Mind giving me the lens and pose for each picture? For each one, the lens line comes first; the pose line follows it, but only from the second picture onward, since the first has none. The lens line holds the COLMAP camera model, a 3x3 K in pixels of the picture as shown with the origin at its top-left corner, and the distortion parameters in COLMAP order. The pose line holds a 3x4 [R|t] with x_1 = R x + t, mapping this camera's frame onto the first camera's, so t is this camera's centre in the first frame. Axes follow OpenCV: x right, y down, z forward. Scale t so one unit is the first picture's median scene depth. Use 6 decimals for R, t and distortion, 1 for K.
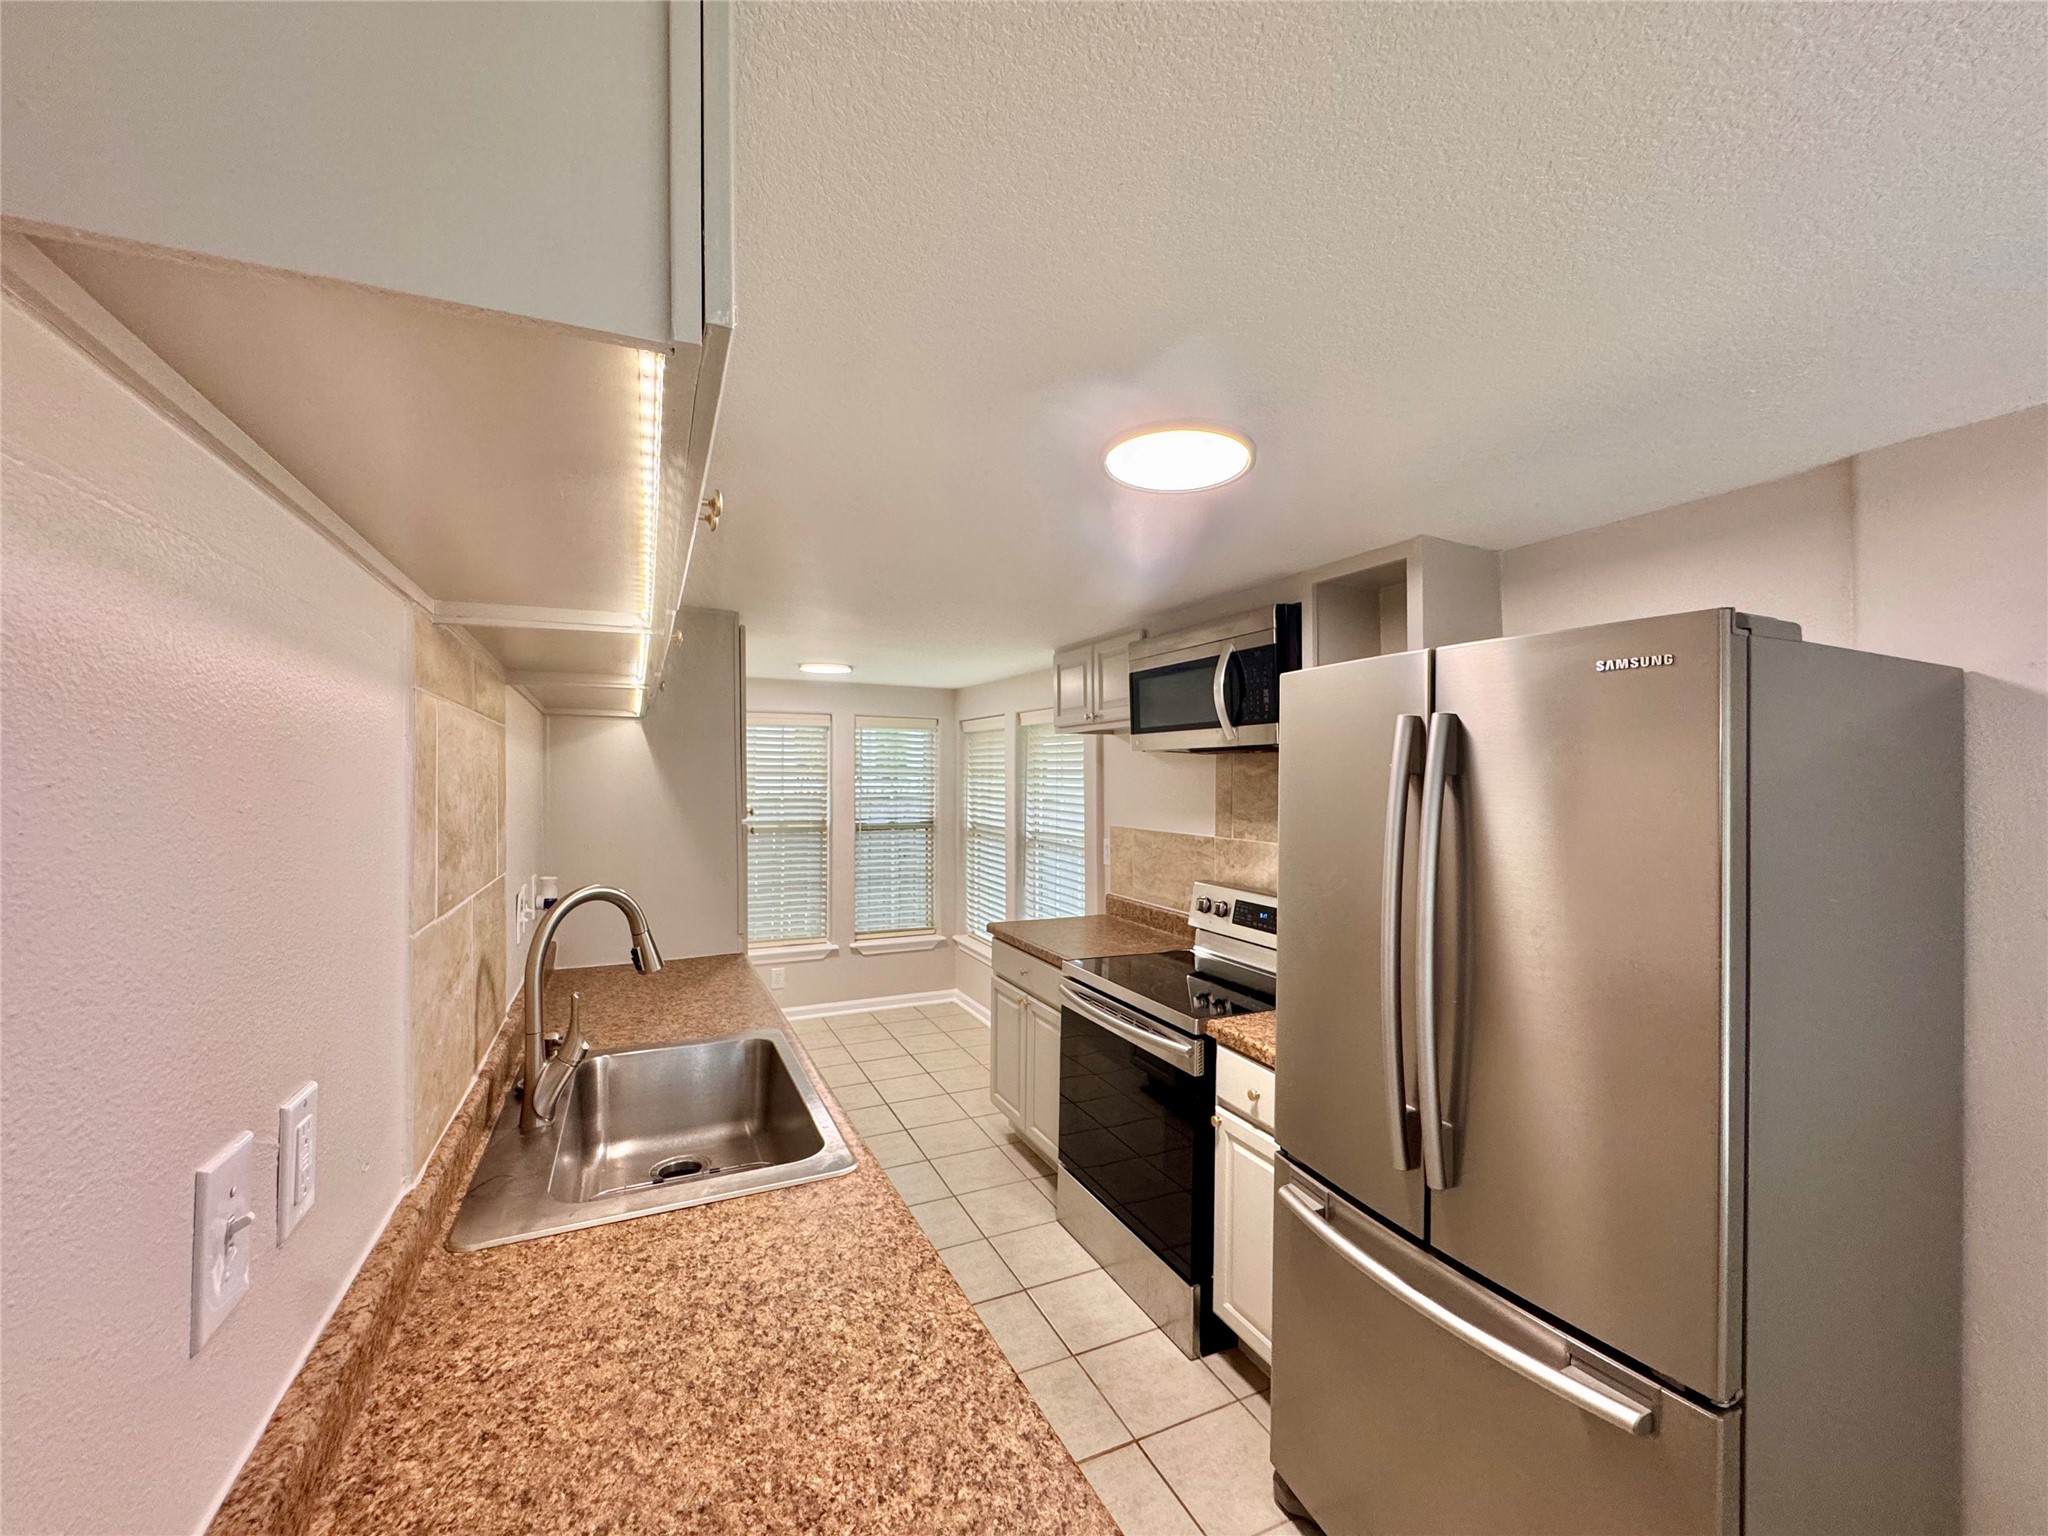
lens RADIAL K [[810.9, 0, 1013.6], [0, 810.9, 765.0], [0, 0, 1]] dist [-0.004479, 0.001204]
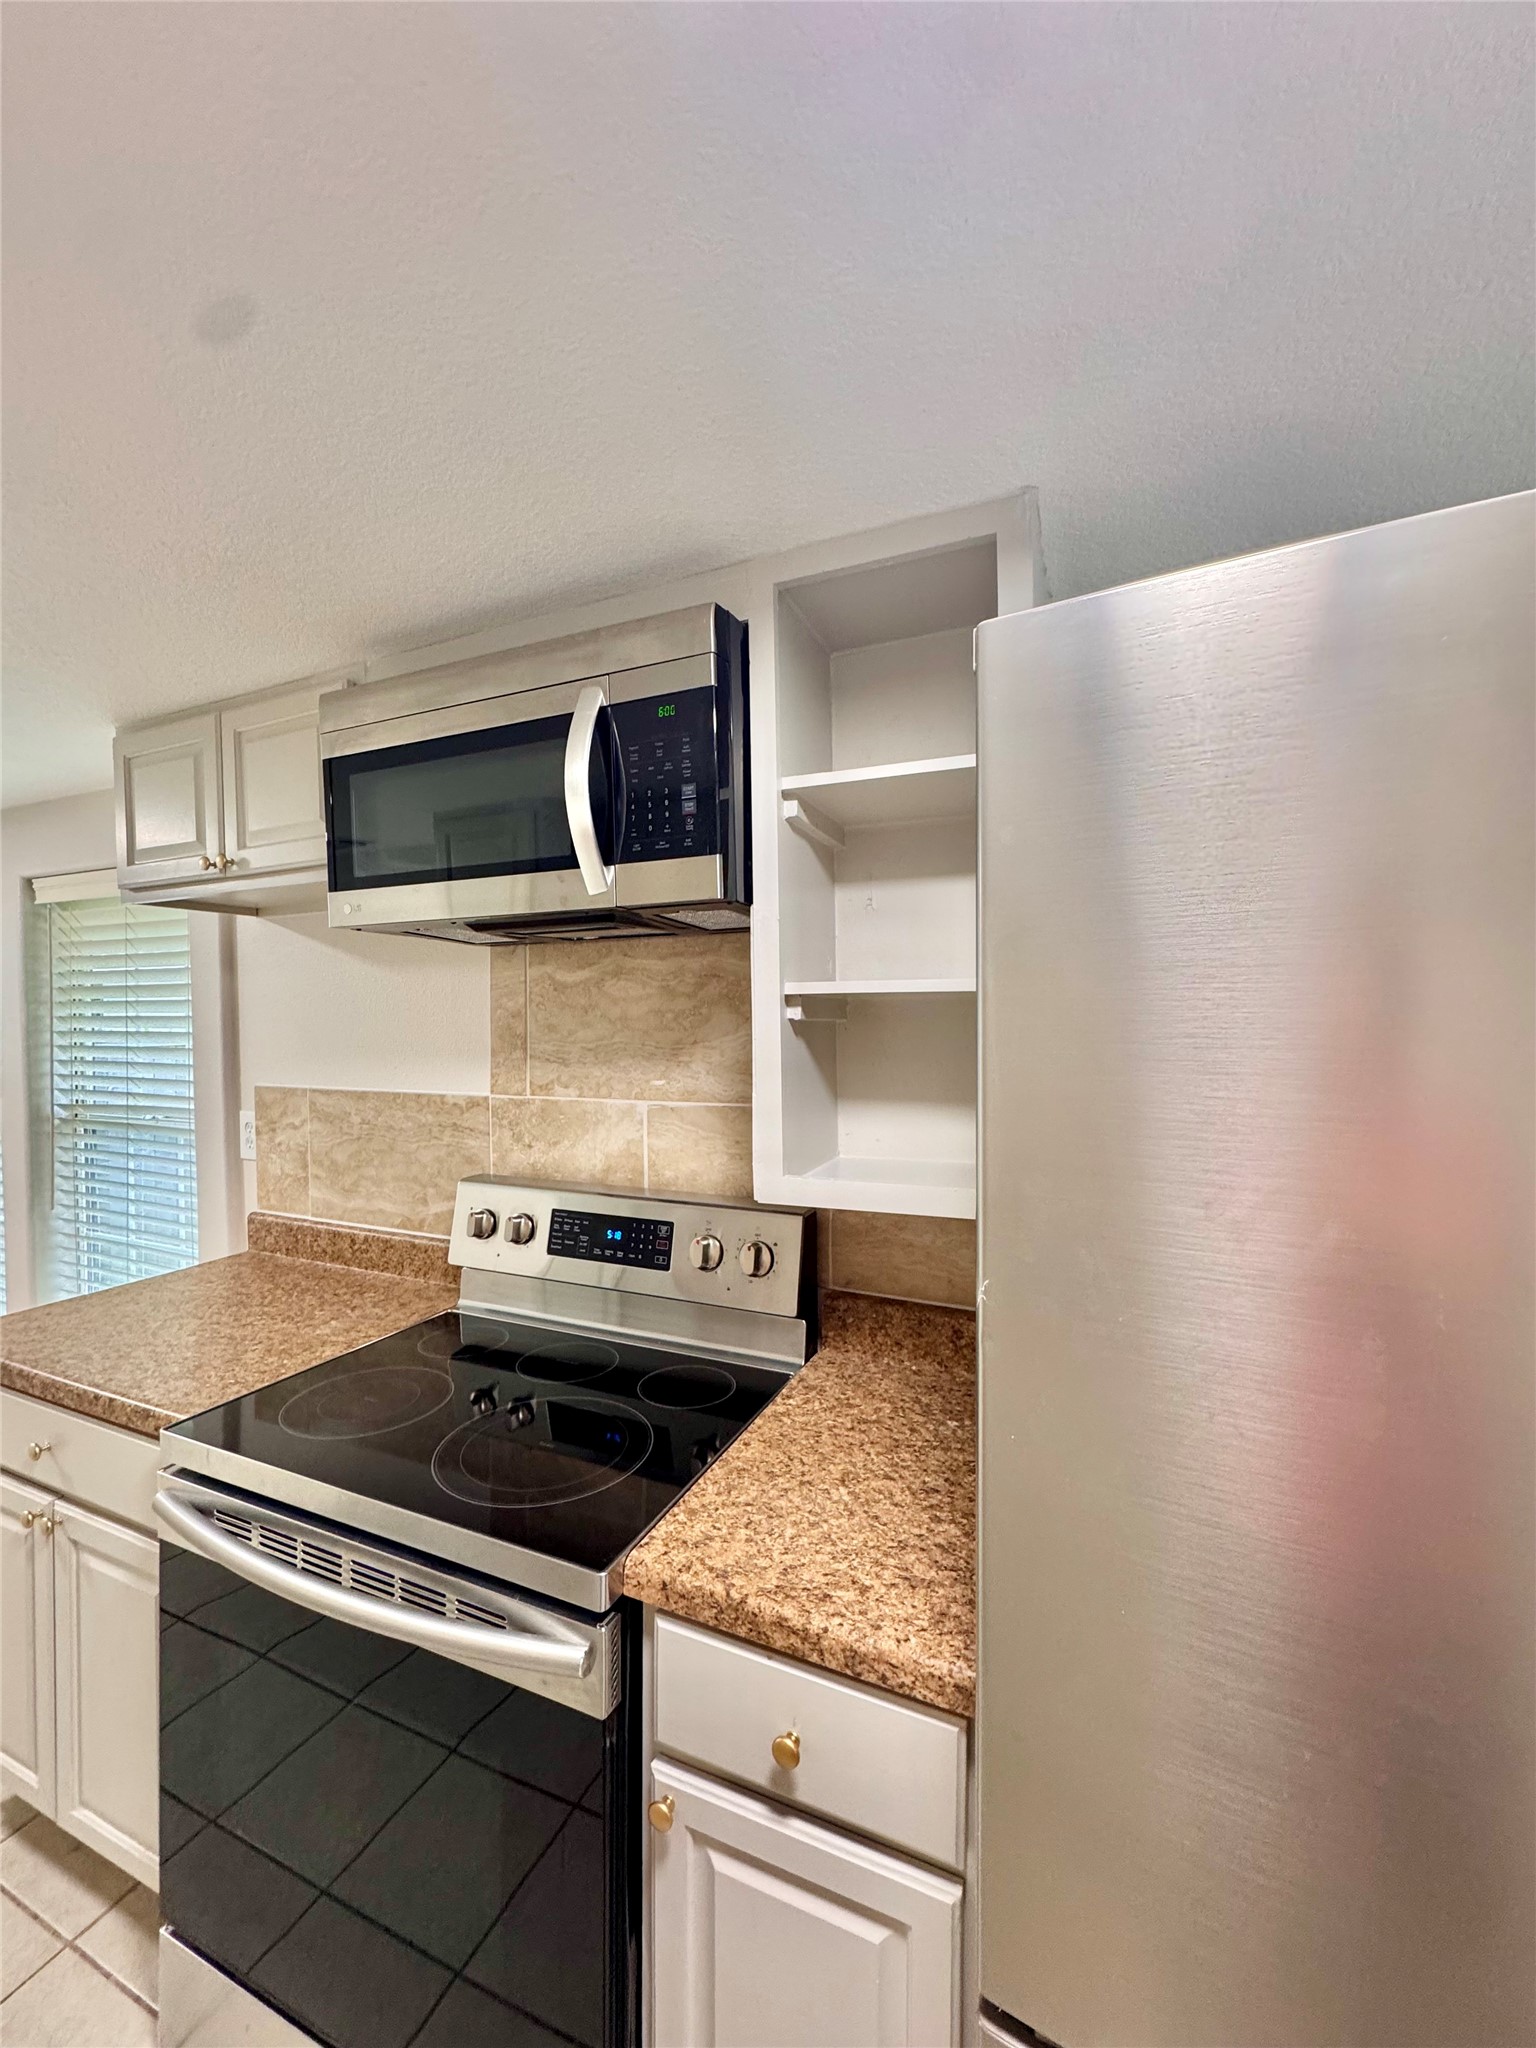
lens RADIAL K [[810.9, 0, 769.2], [0, 810.9, 1024.9], [0, 0, 1]] dist [-0.004479, 0.001204]
pose [[0.745081, -0.017539, 0.666744, 0.018889], [0.001748, 0.999702, 0.024345, 0.025710], [-0.666972, -0.016973, 0.744889, 0.437859]]
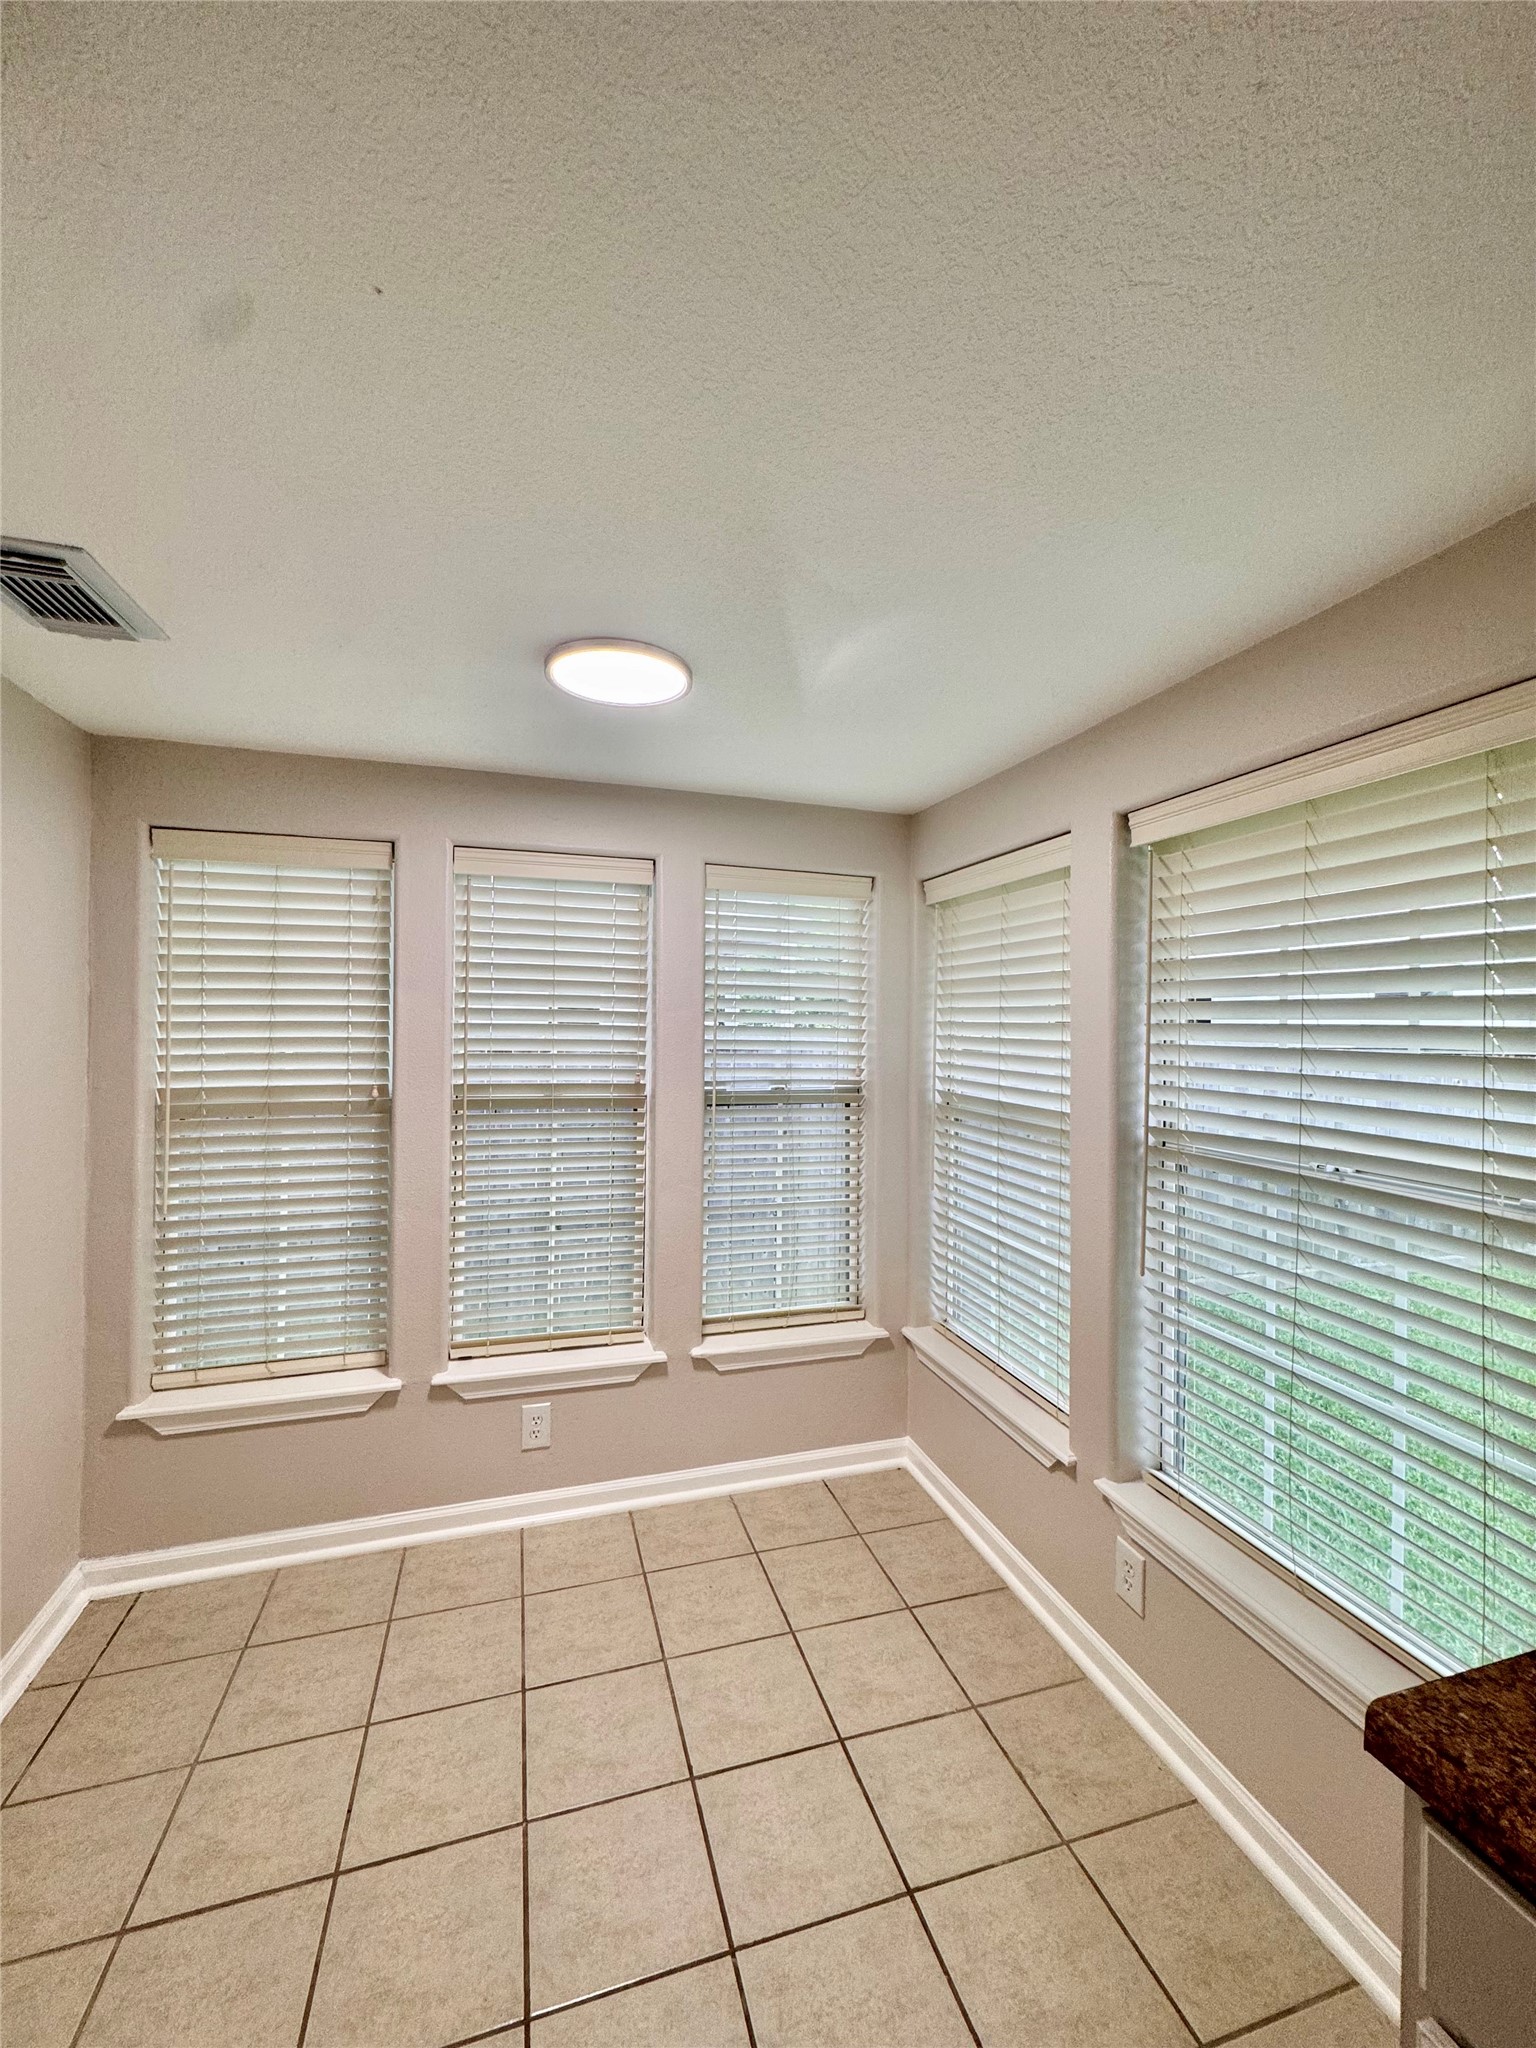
lens RADIAL K [[810.9, 0, 771.7], [0, 810.9, 1028.4], [0, 0, 1]] dist [-0.004479, 0.001204]
pose [[0.989239, 0.008007, -0.146087, -0.138506], [-0.006354, 0.999910, 0.011774, 0.046580], [0.146169, -0.010719, 0.989202, 0.861942]]
